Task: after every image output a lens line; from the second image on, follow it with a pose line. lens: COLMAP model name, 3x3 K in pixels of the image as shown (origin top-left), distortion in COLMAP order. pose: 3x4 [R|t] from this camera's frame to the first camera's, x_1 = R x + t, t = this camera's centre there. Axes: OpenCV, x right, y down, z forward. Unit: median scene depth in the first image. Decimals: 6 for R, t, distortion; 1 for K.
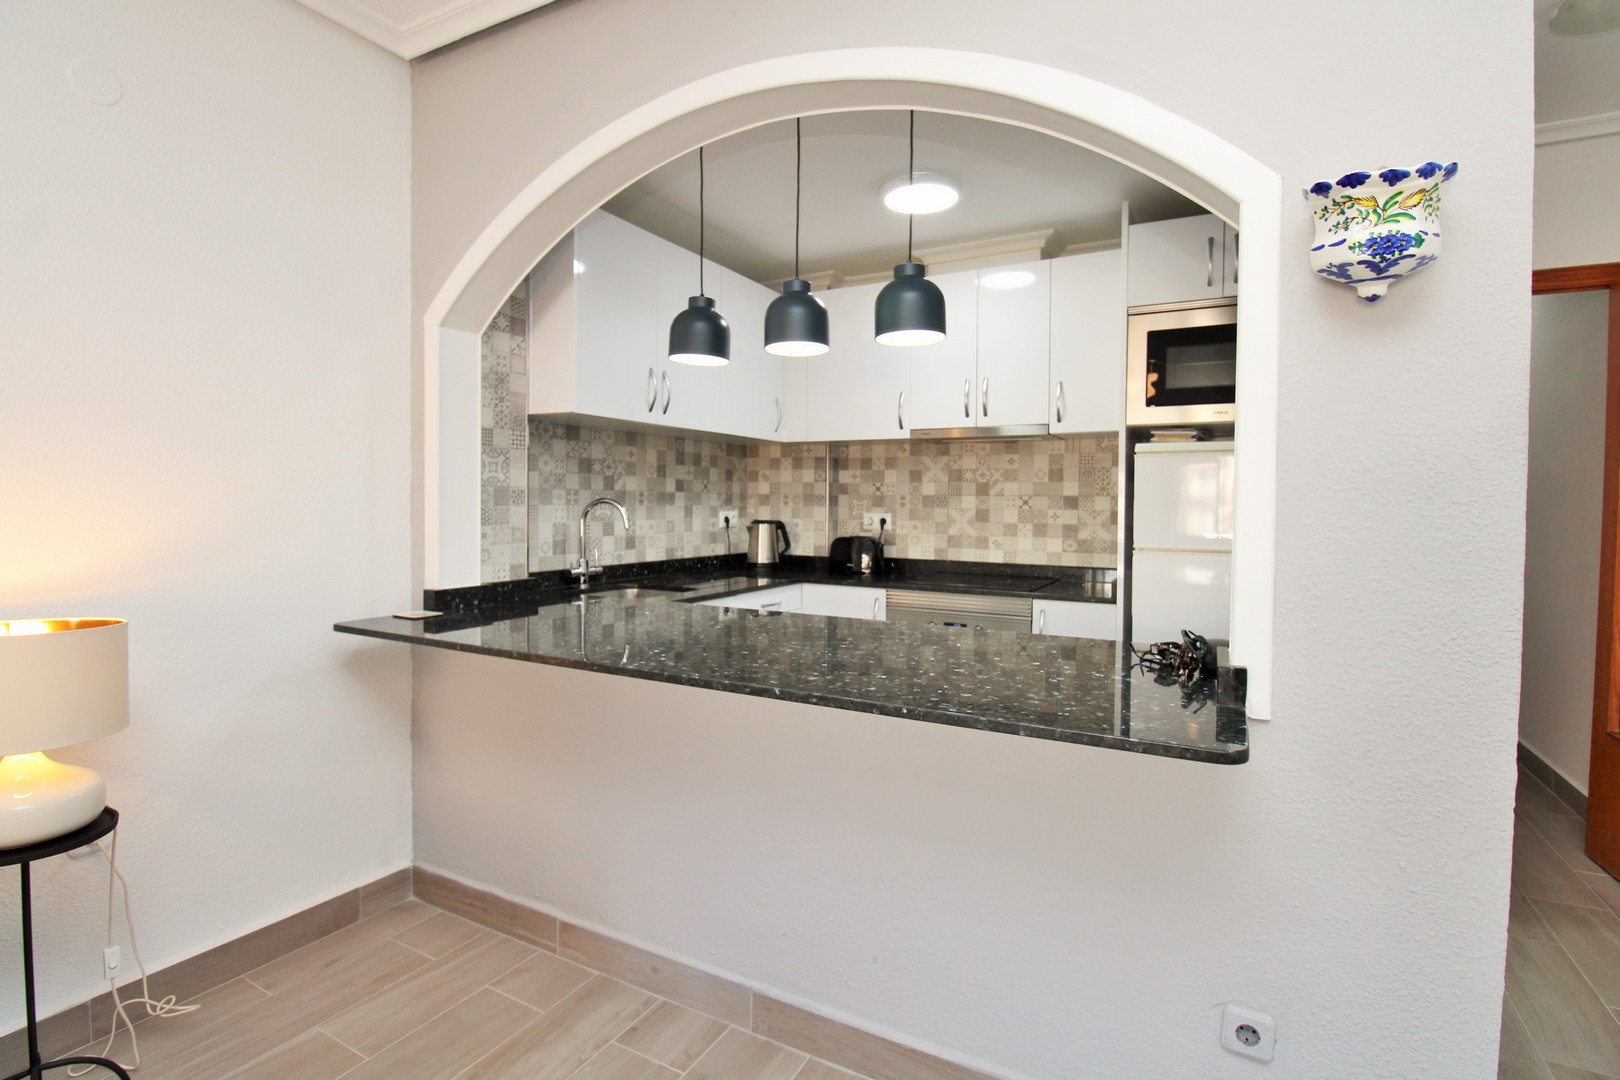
lens RADIAL K [[769.0, 0, 815.0], [0, 769.0, 523.7], [0, 0, 1]] dist [0.002952, -0.015963]
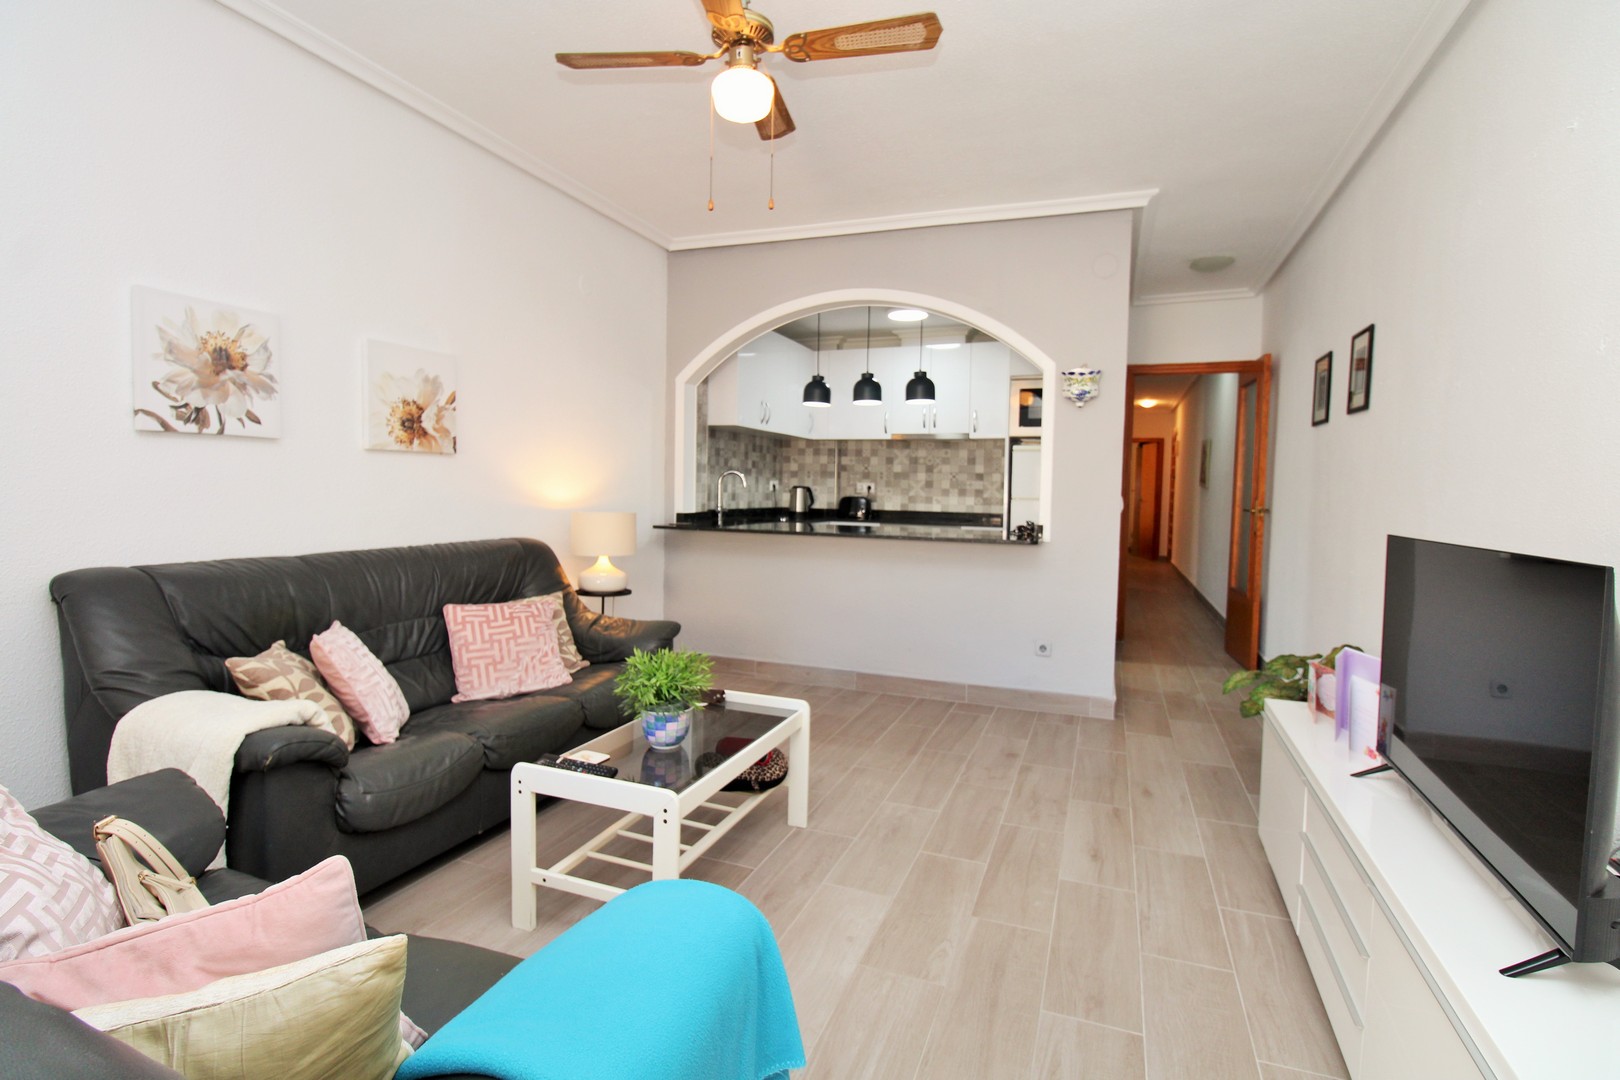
lens RADIAL K [[765.4, 0, 818.2], [0, 765.4, 527.6], [0, 0, 1]] dist [0.003304, -0.015833]
pose [[0.991336, 0.002298, 0.131329, -0.257198], [-0.005624, 0.999673, 0.024964, 0.045616], [-0.131229, -0.025486, 0.991024, -0.676561]]
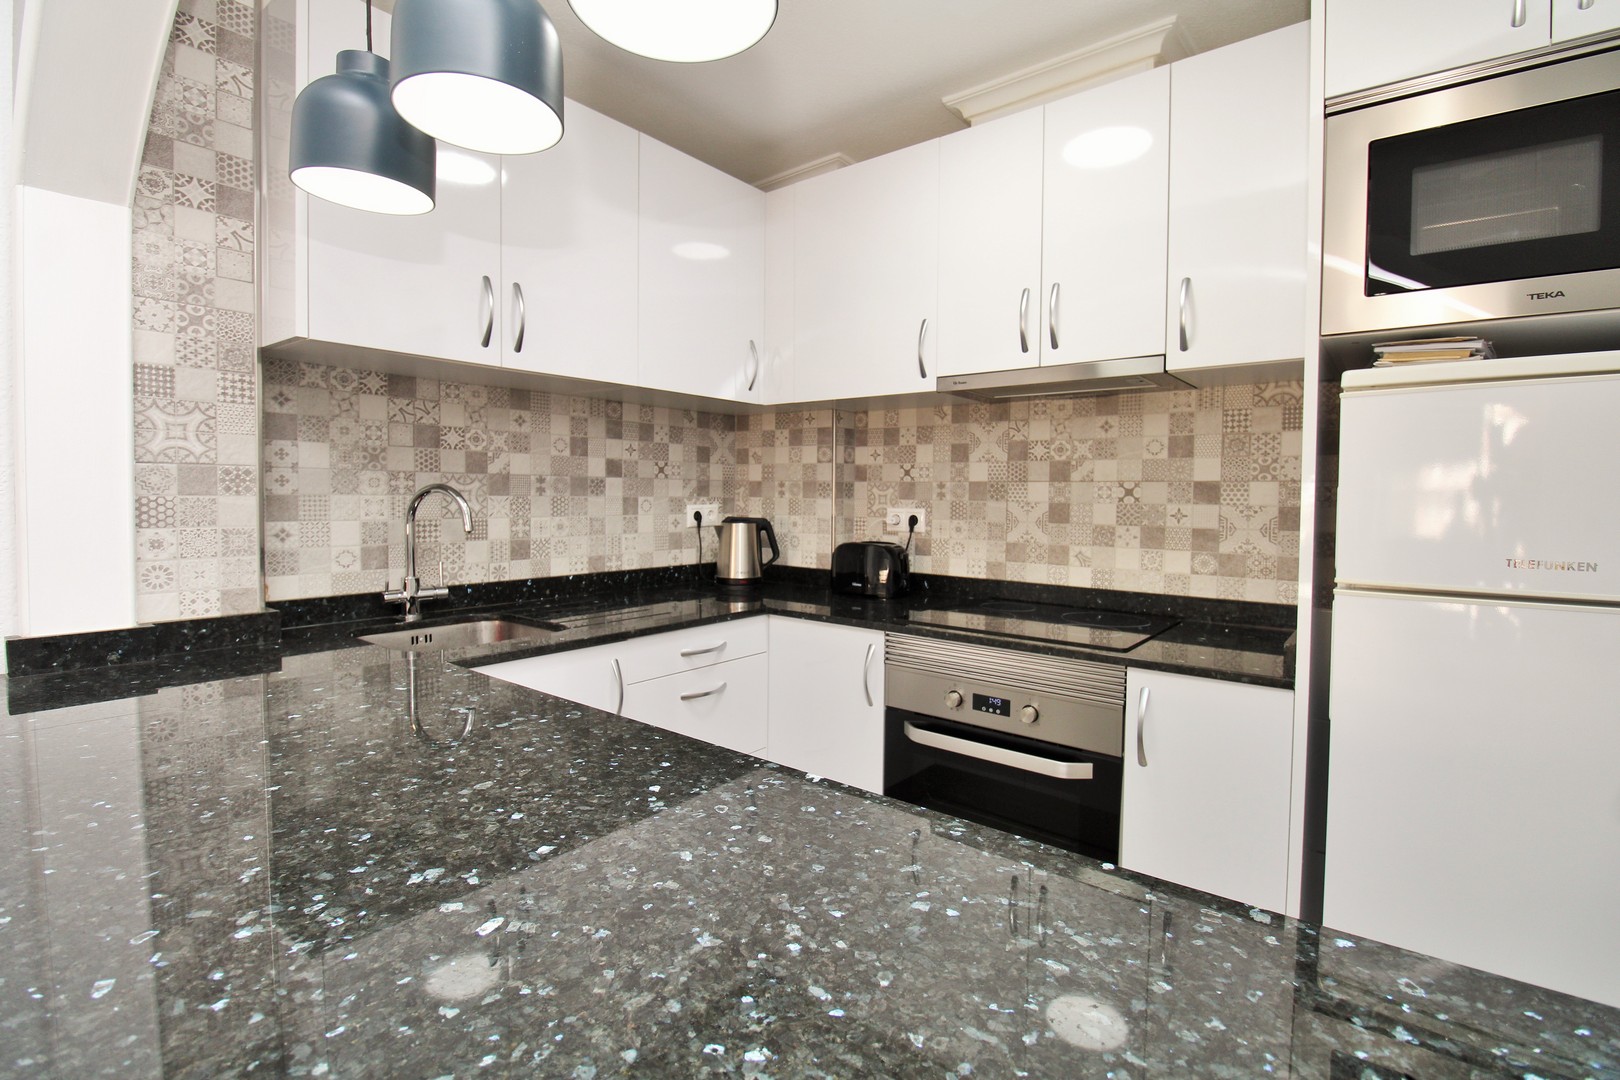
lens RADIAL K [[748.6, 0, 815.4], [0, 748.6, 522.8], [0, 0, 1]] dist [0.003294, -0.015396]
pose [[0.985019, 0.007923, -0.172262, 0.127144], [-0.006388, 0.999935, 0.009462, -0.007064], [0.172326, -0.008220, 0.985006, 0.356214]]
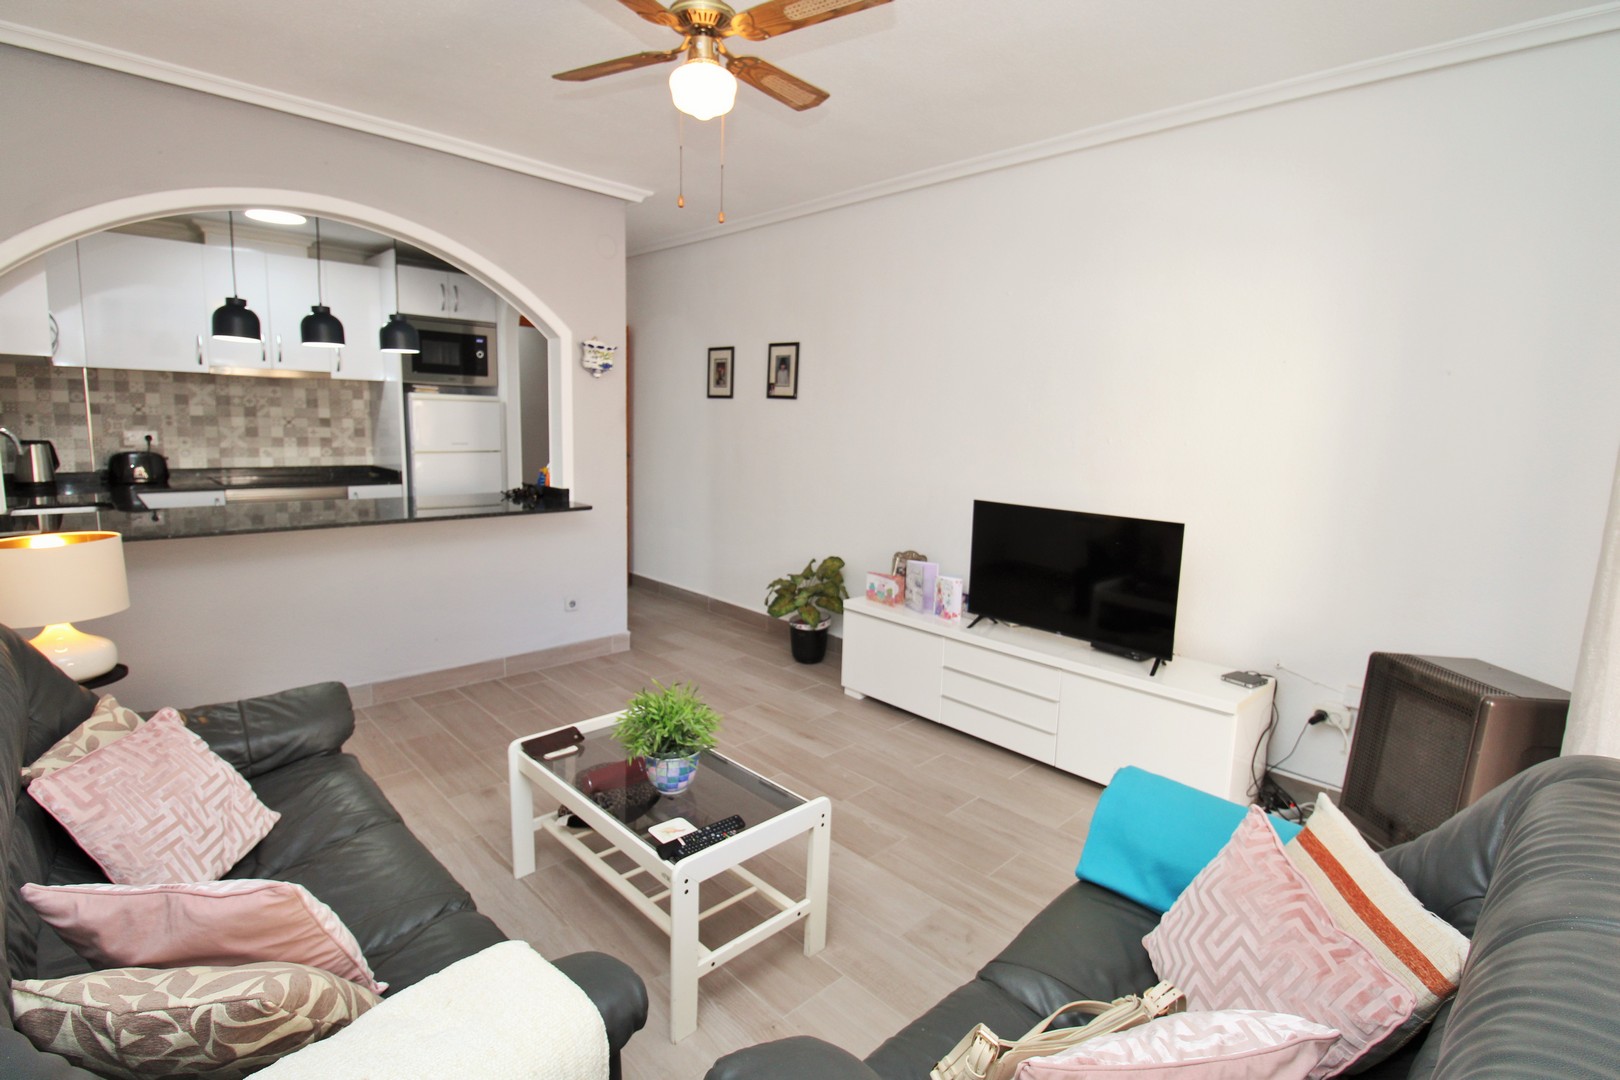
lens RADIAL K [[765.4, 0, 818.2], [0, 765.4, 527.6], [0, 0, 1]] dist [0.003304, -0.015833]
pose [[0.293056, -0.136501, 0.946301, -0.776777], [-0.004132, 0.989566, 0.144022, -0.041542], [-0.956086, -0.046117, 0.289434, -0.326928]]
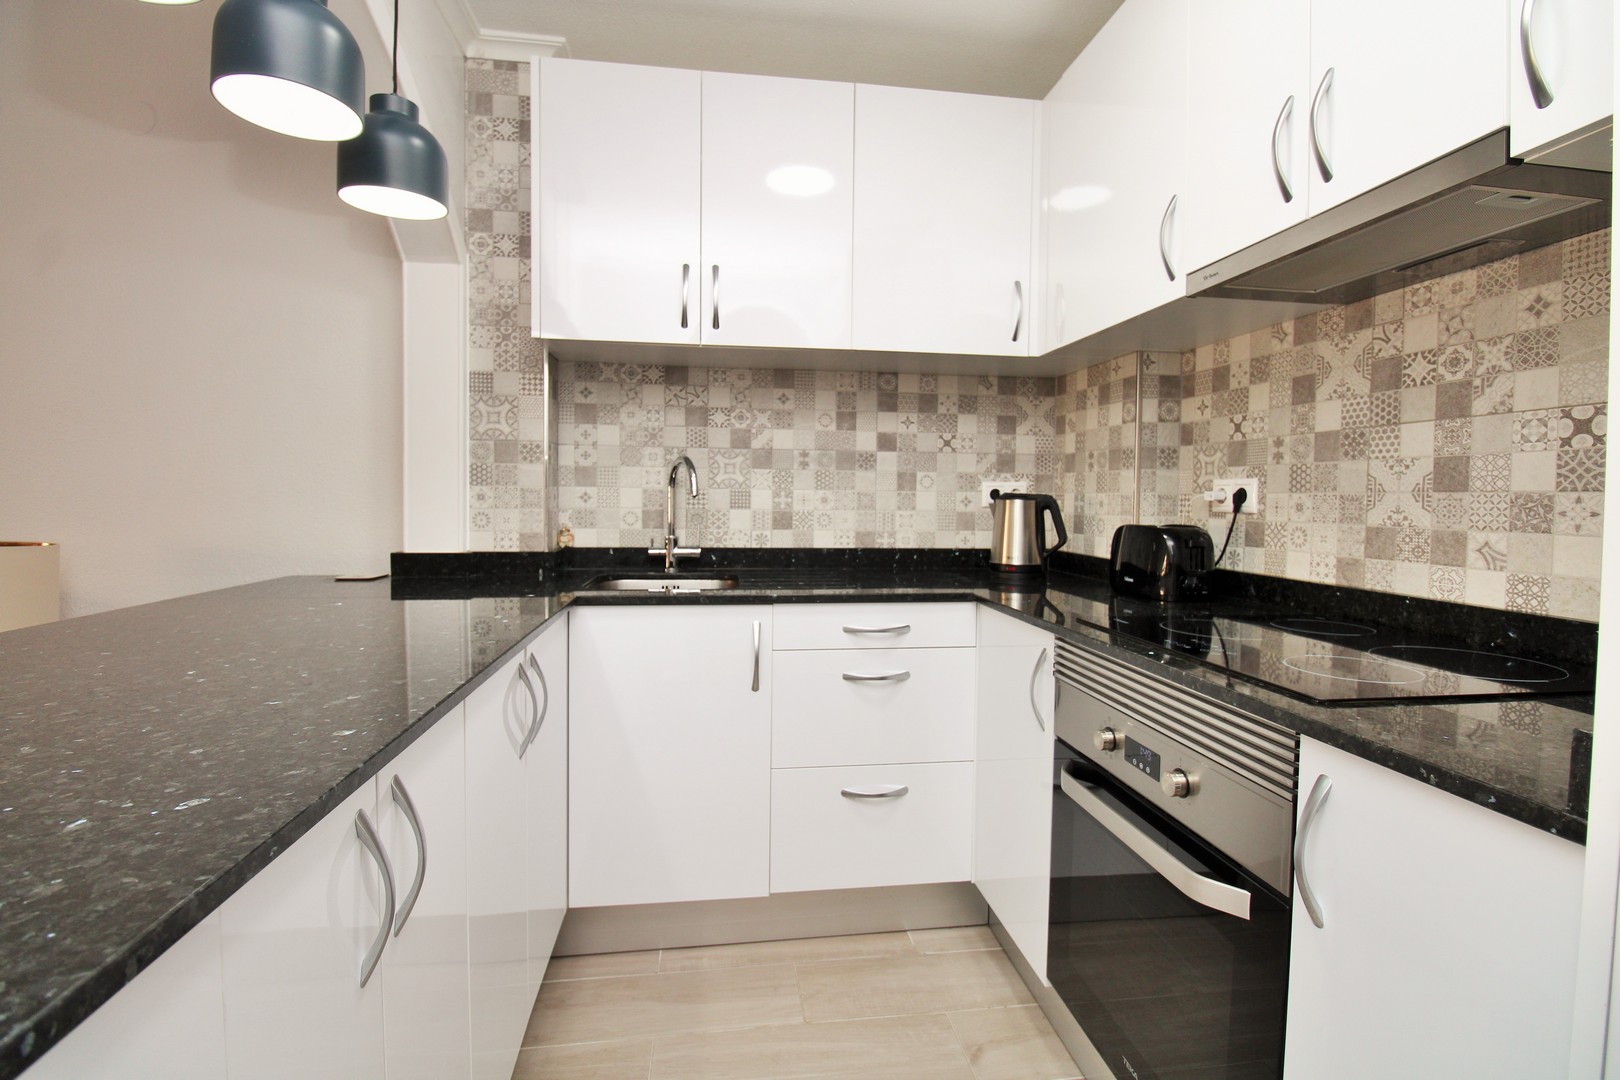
lens RADIAL K [[748.6, 0, 815.4], [0, 748.6, 522.8], [0, 0, 1]] dist [0.003294, -0.015396]
pose [[0.590597, 0.024421, -0.806597, 0.330252], [-0.028288, 0.999554, 0.009551, 0.018066], [0.806471, 0.017176, 0.591025, 0.560060]]
